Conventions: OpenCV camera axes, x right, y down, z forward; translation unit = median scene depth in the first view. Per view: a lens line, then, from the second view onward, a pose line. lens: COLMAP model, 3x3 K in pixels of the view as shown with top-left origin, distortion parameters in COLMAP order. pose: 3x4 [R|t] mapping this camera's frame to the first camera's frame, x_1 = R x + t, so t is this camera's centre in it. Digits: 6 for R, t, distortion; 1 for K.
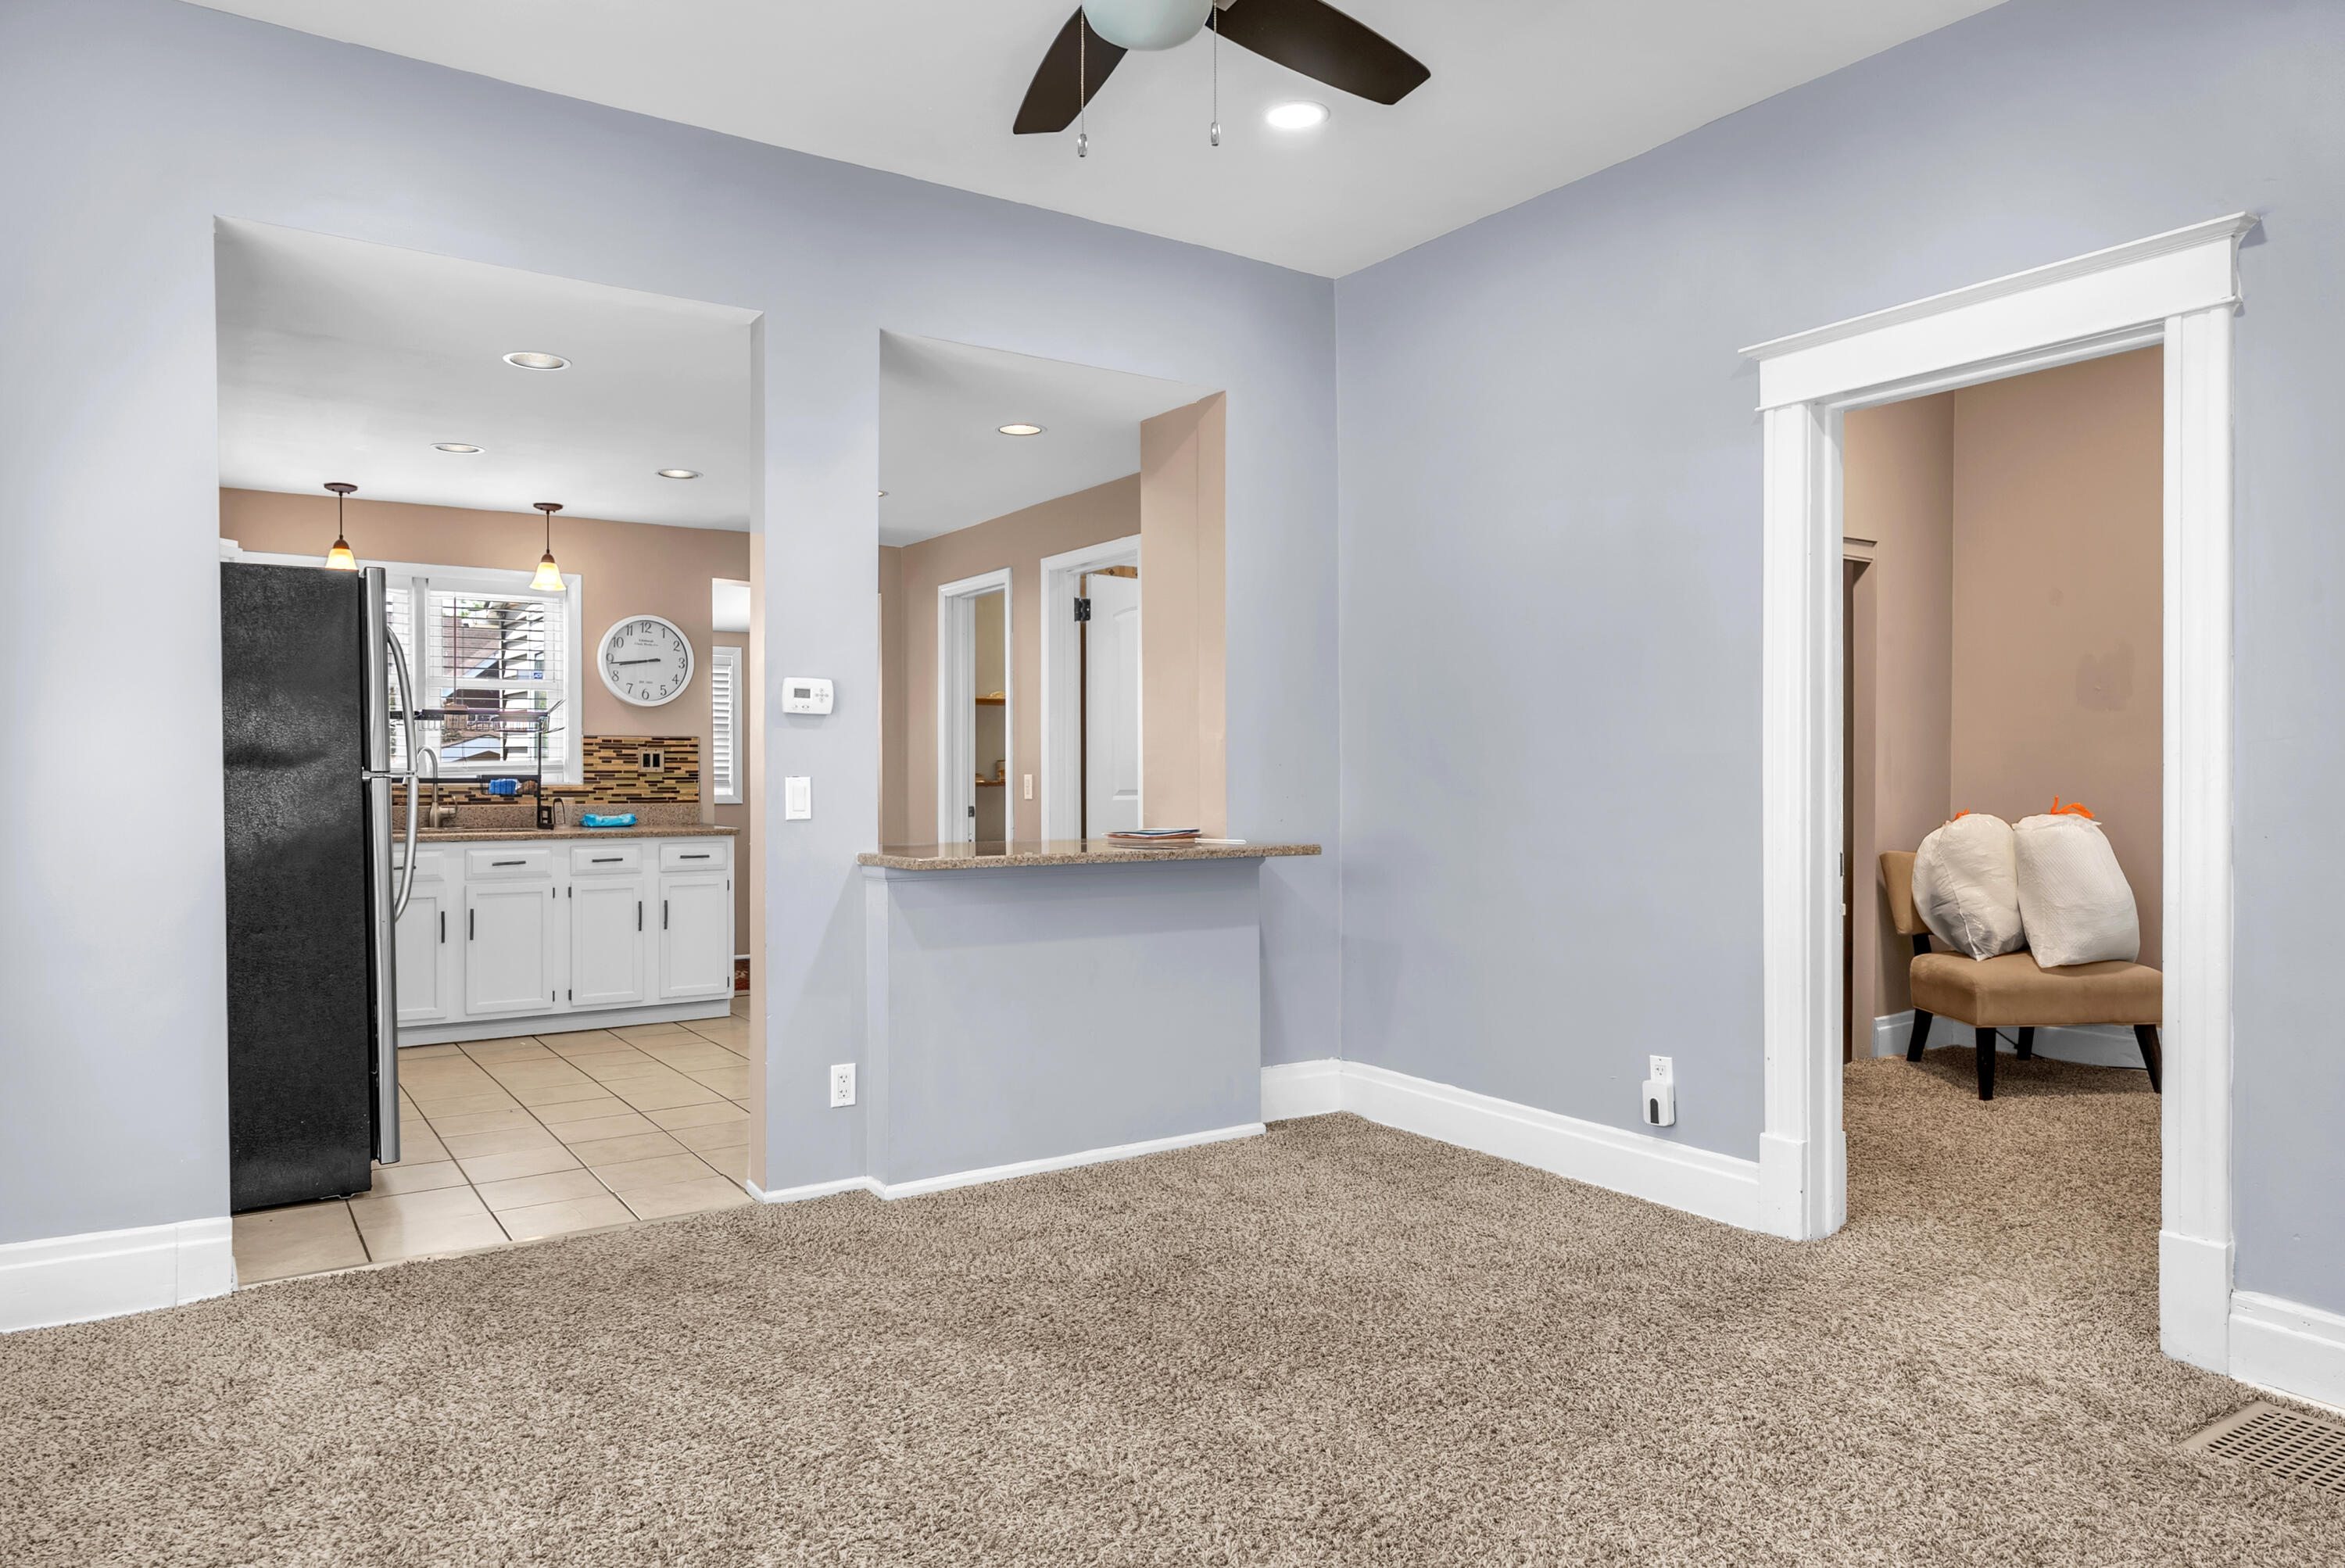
lens RADIAL K [[1469.2, 0, 1172.5], [0, 1469.2, 784.0], [0, 0, 1]] dist [-0.031644, -0.000454]
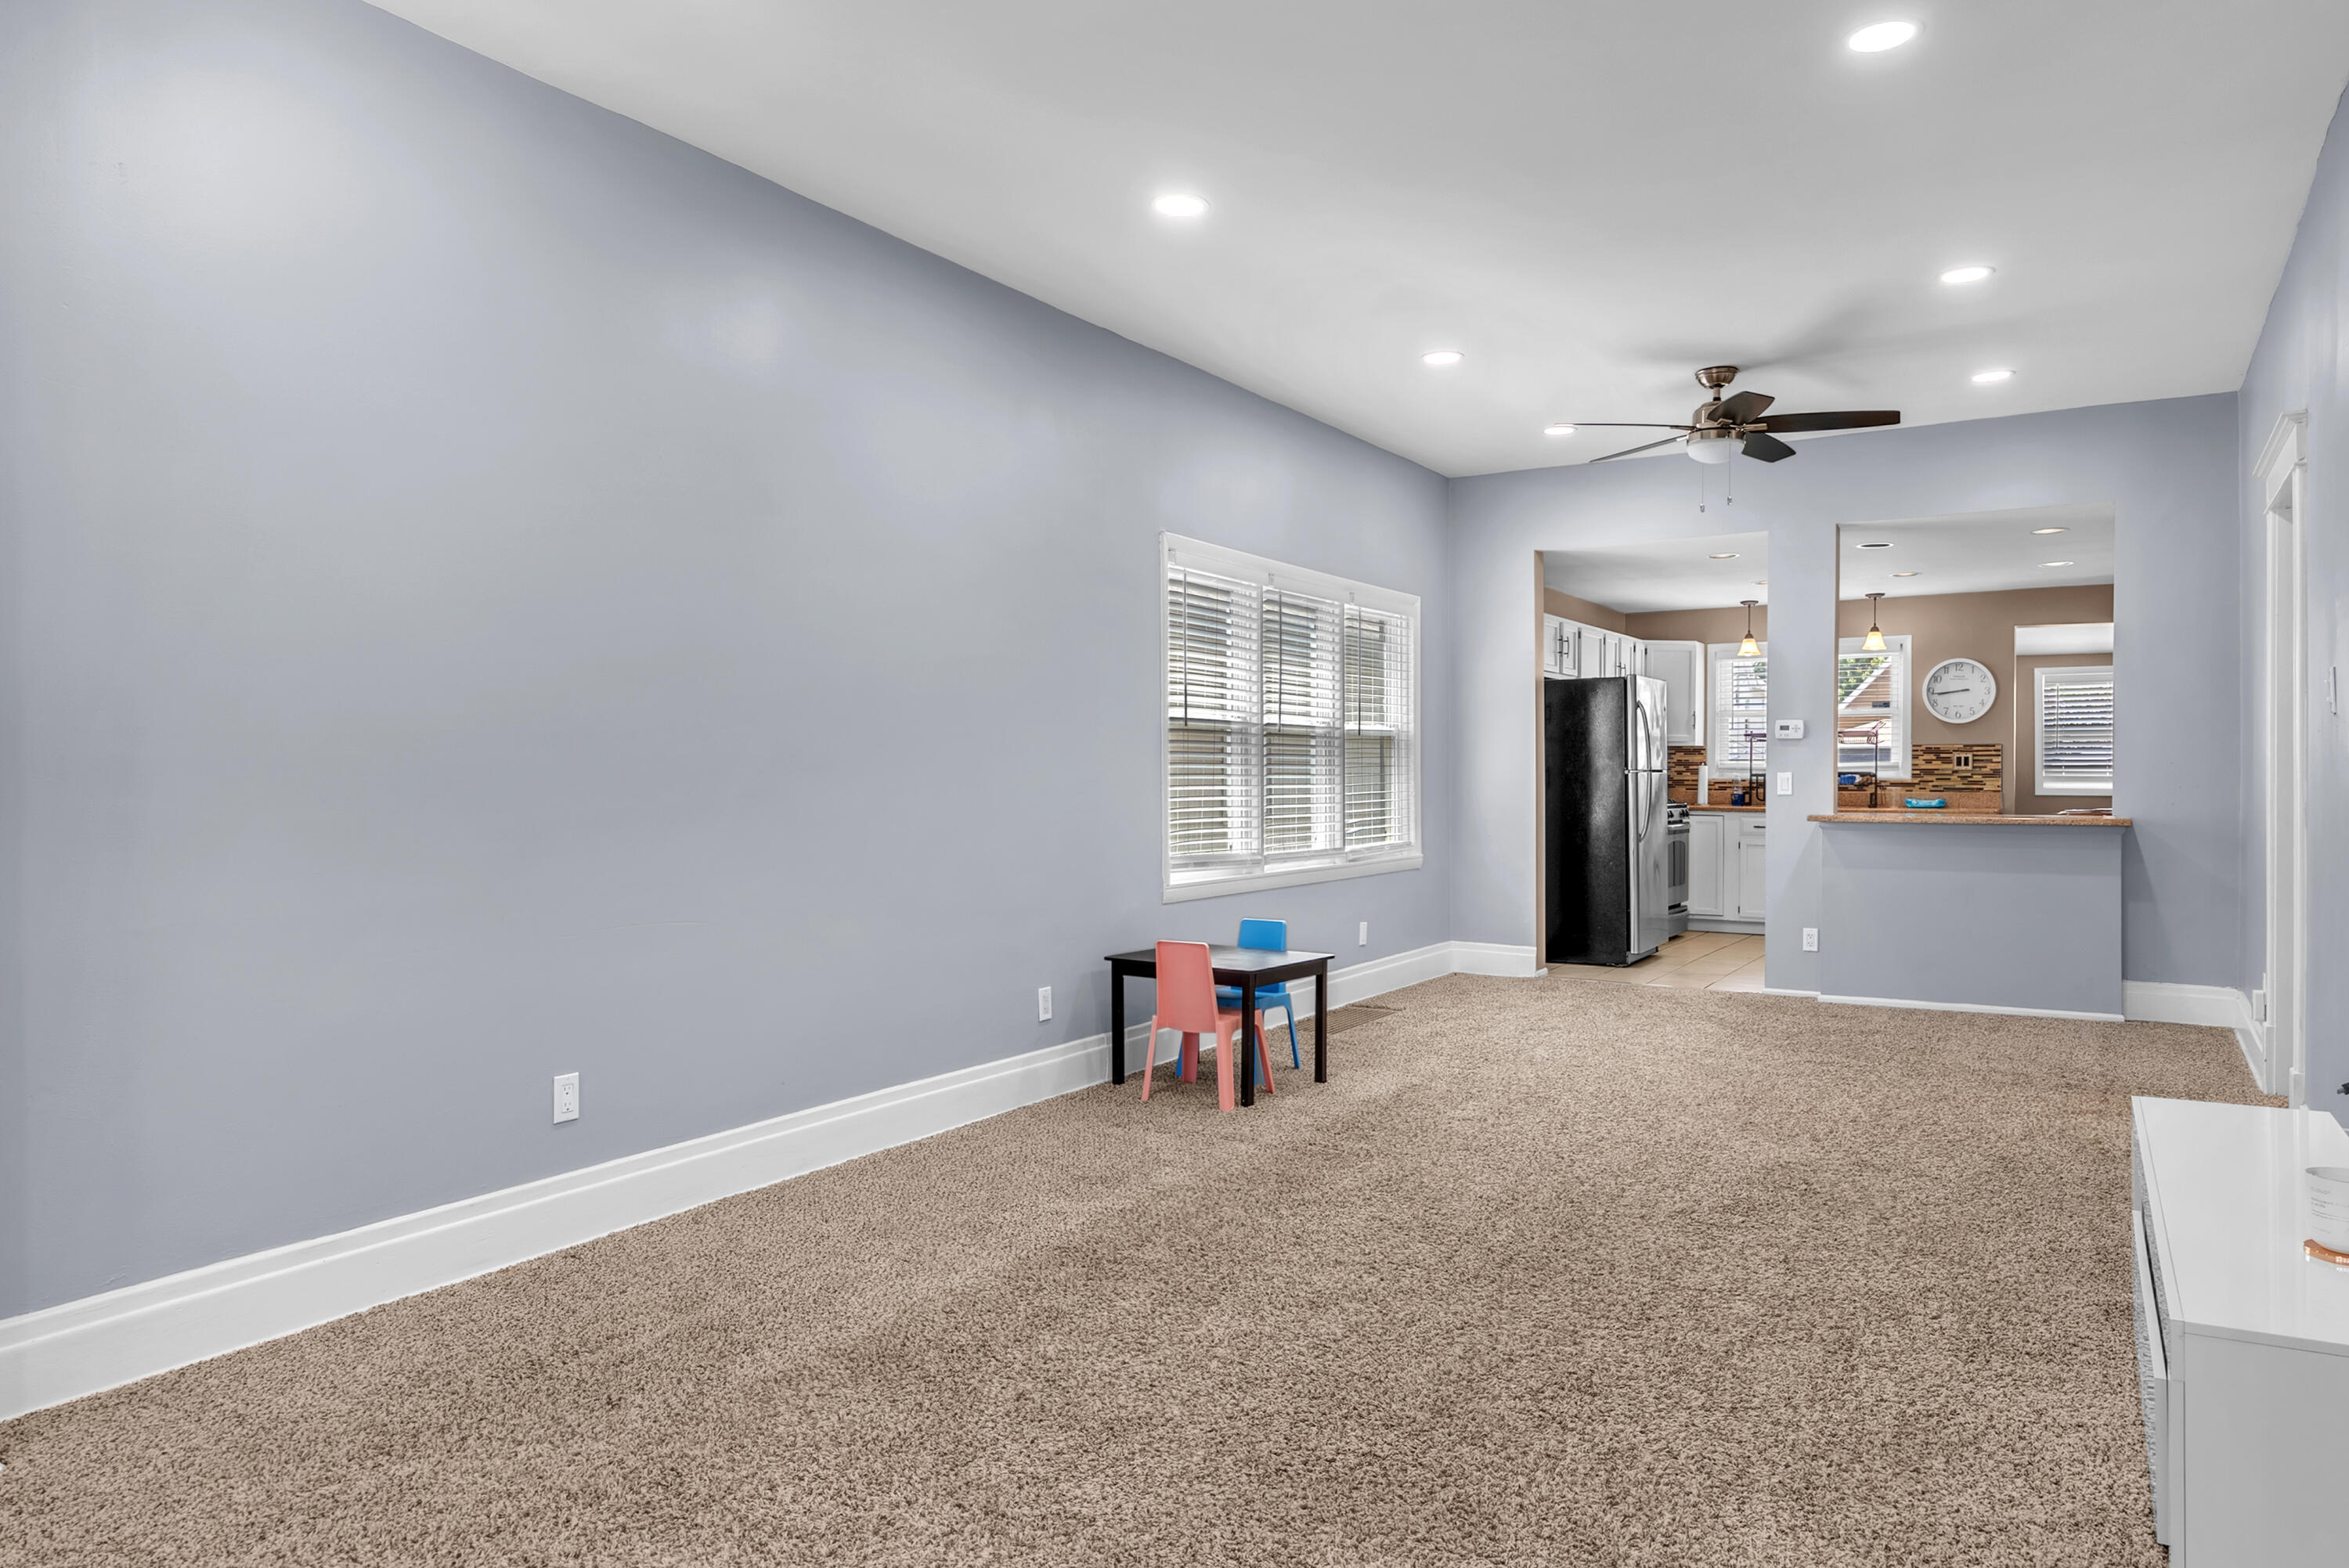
lens RADIAL K [[1471.6, 0, 1174.5], [0, 1471.6, 784.0], [0, 0, 1]] dist [-0.031644, -0.000454]
pose [[0.413497, 0.005356, -0.910490, 0.610987], [-0.004496, 0.999983, 0.003841, 0.003529], [0.910494, 0.002506, 0.413514, -0.266211]]
